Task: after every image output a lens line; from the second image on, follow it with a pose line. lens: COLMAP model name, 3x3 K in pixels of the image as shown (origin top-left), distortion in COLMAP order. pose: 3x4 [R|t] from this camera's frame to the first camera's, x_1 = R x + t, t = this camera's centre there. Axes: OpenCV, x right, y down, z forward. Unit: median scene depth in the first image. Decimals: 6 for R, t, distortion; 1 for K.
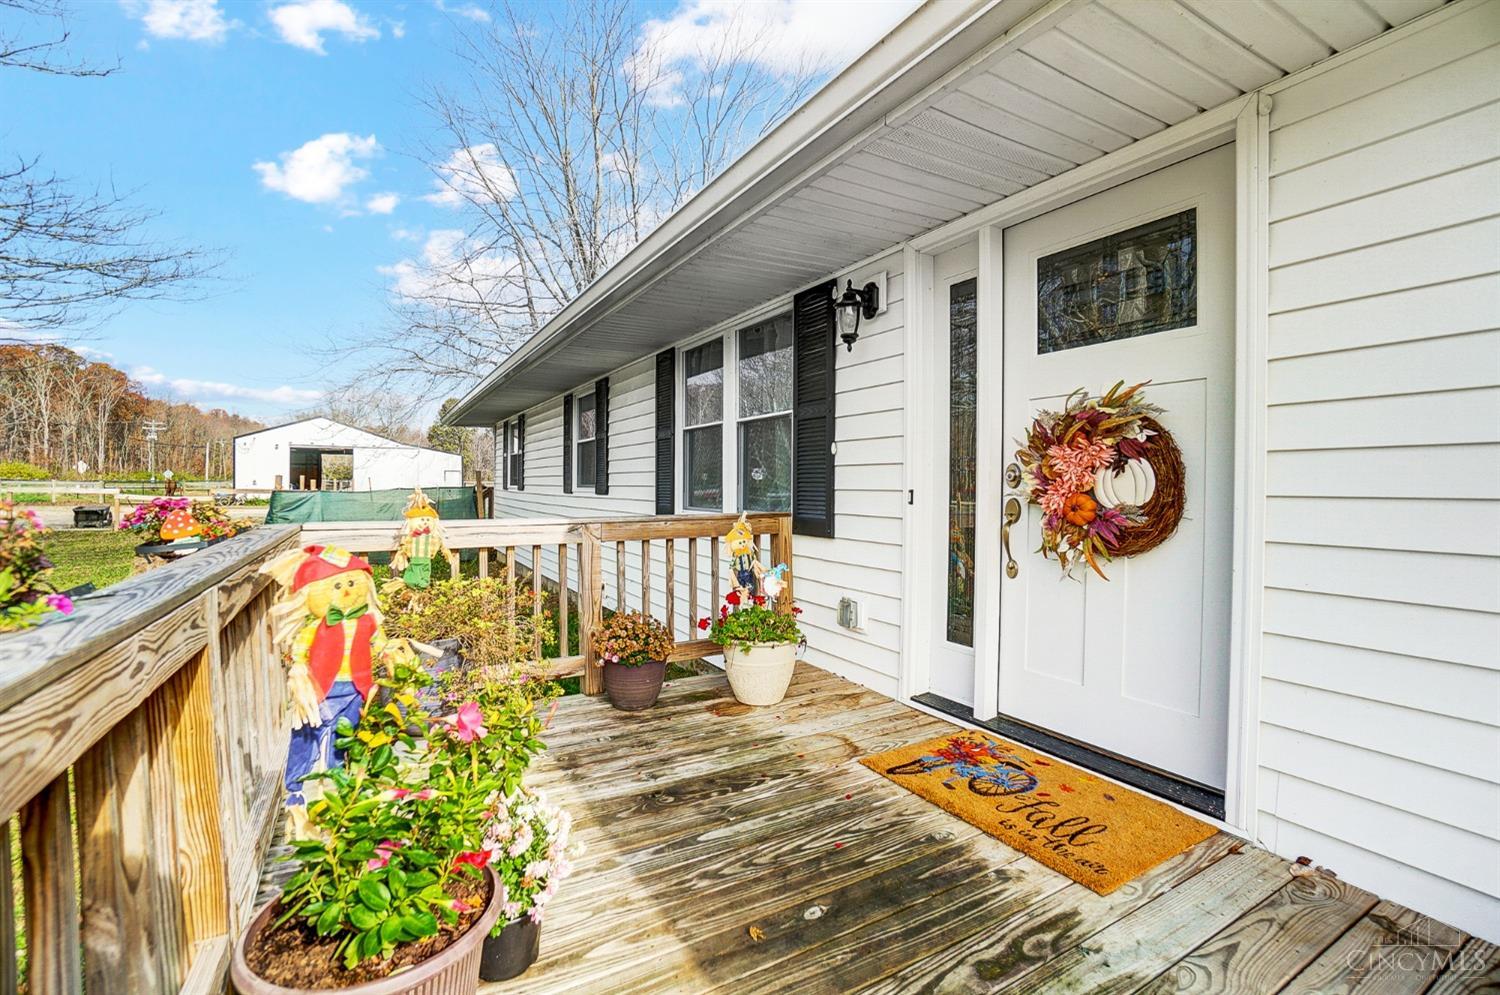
lens RADIAL K [[663.9, 0, 735.1], [0, 663.9, 494.7], [0, 0, 1]] dist [-0.062868, 0.022164]
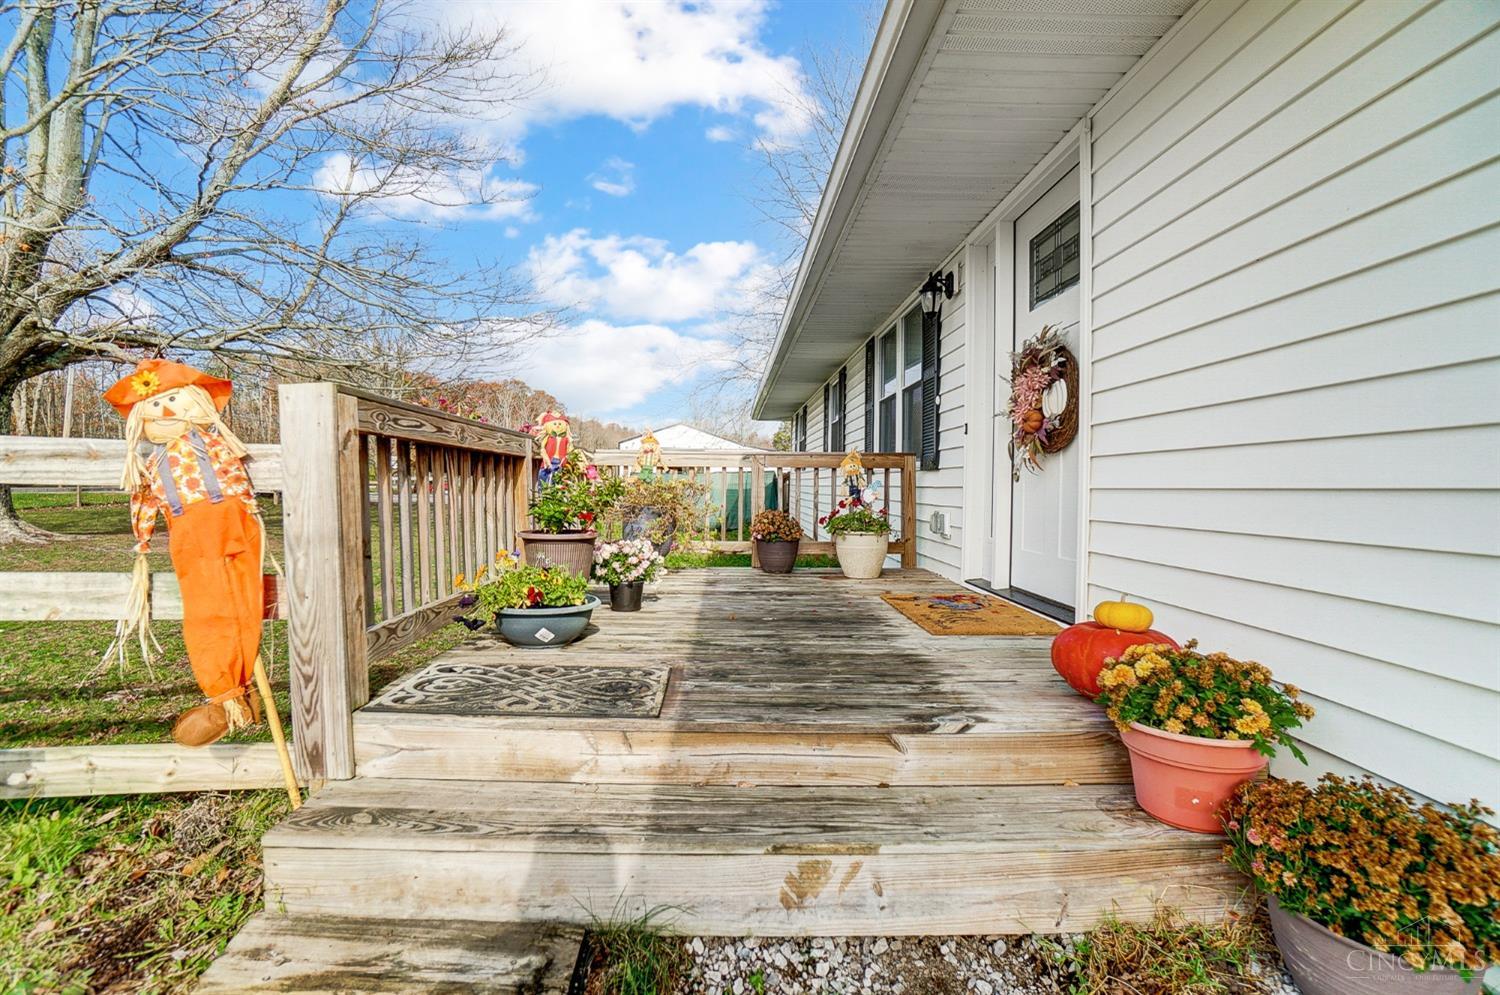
lens RADIAL K [[663.9, 0, 735.1], [0, 663.9, 494.7], [0, 0, 1]] dist [-0.062868, 0.022164]
pose [[0.880767, 0.015430, -0.473299, 0.497909], [-0.017482, 0.999847, 0.000064, 0.147851], [0.473227, 0.008218, 0.880902, -0.401980]]
